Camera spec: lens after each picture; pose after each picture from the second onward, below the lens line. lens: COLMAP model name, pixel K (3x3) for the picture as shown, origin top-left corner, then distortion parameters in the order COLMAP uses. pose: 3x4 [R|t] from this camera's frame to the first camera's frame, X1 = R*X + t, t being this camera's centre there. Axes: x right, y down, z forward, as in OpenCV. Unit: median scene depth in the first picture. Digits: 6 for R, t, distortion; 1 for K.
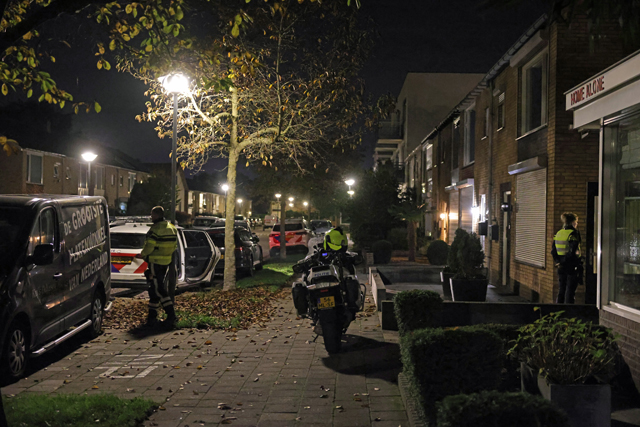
lens RADIAL K [[843.0, 0, 319.8], [0, 843.0, 213.4], [0, 0, 1]] dist [-0.007263, 0.000000]
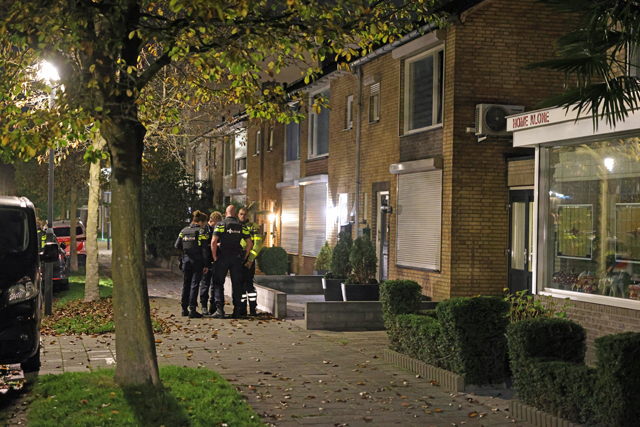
lens RADIAL K [[1239.5, 0, 320.1], [0, 1239.5, 213.8], [0, 0, 1]] dist [-0.005388, 0.000000]
pose [[0.967337, 0.003993, 0.253463, -0.204802], [-0.004160, 0.999991, 0.000123, -0.001701], [-0.253460, -0.001174, 0.967345, -0.319294]]
